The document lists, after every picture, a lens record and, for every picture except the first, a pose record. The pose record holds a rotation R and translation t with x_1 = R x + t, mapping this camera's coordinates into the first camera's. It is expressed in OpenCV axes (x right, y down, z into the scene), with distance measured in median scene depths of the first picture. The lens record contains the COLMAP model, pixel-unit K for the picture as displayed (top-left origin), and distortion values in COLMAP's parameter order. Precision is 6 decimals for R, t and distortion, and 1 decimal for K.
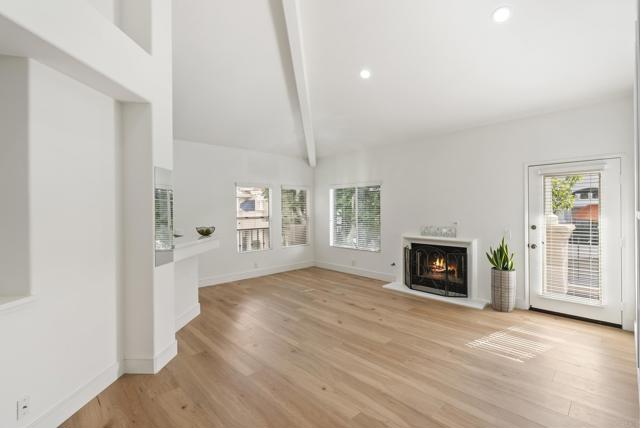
lens RADIAL K [[288.5, 0, 320.0], [0, 288.5, 214.0], [0, 0, 1]] dist [-0.000083, -0.000008]
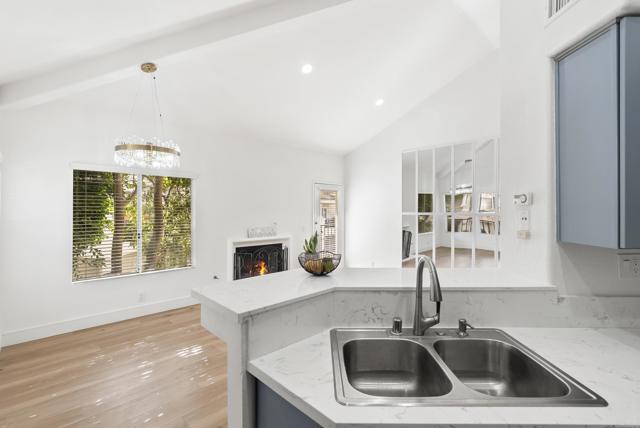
lens RADIAL K [[288.5, 0, 320.0], [0, 288.5, 214.0], [0, 0, 1]] dist [-0.000083, -0.000008]
pose [[-0.016040, -0.009337, 0.999828, -0.869291], [0.011554, 0.999888, 0.009523, -0.018776], [-0.999805, 0.011705, -0.015930, 1.063898]]
